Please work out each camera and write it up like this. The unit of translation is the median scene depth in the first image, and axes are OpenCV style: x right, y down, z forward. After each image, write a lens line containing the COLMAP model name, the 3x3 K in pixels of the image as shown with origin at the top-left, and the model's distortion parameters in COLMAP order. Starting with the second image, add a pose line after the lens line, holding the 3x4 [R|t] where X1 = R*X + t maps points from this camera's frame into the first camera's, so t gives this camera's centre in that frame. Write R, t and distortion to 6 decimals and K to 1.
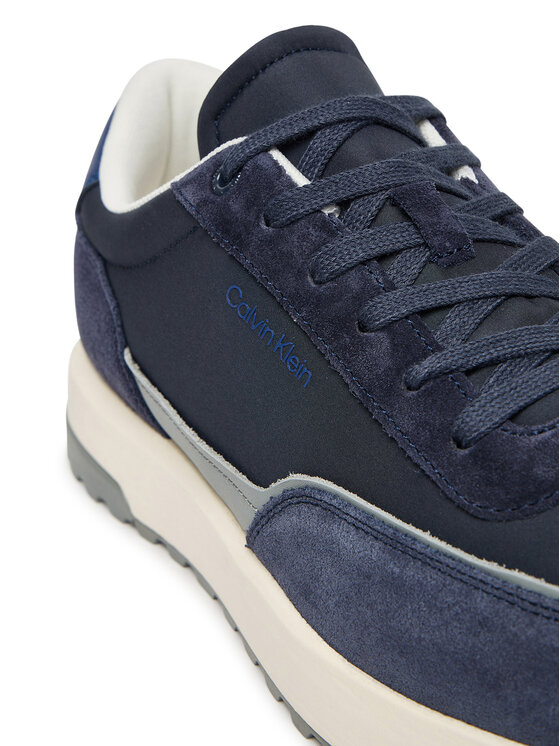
lens RADIAL K [[1683.3, 0, 280.0], [0, 1683.3, 373.0], [0, 0, 1]] dist [-0.192459, -0.125916]
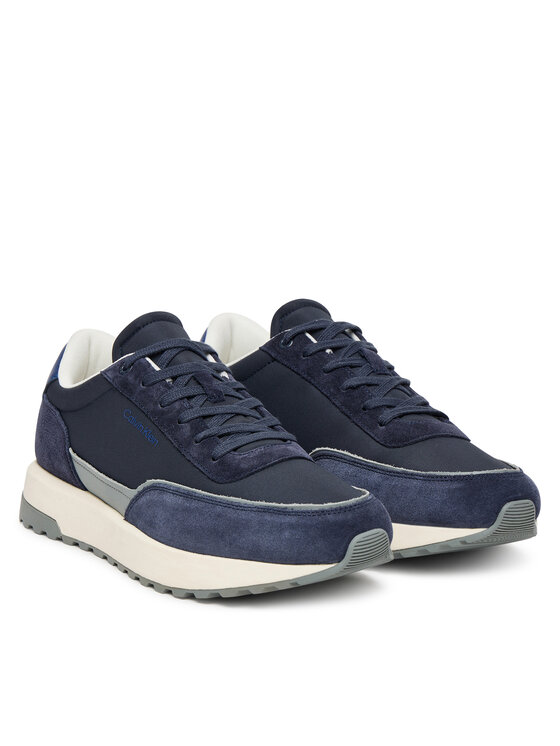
lens RADIAL K [[2193.6, 0, 280.0], [0, 2193.6, 373.0], [0, 0, 1]] dist [0.054446, 0.279239]
pose [[0.991321, 0.075634, 0.107532, -0.161023], [-0.049543, 0.972557, -0.227329, 0.637691], [-0.121775, 0.220029, 0.967863, -2.225794]]
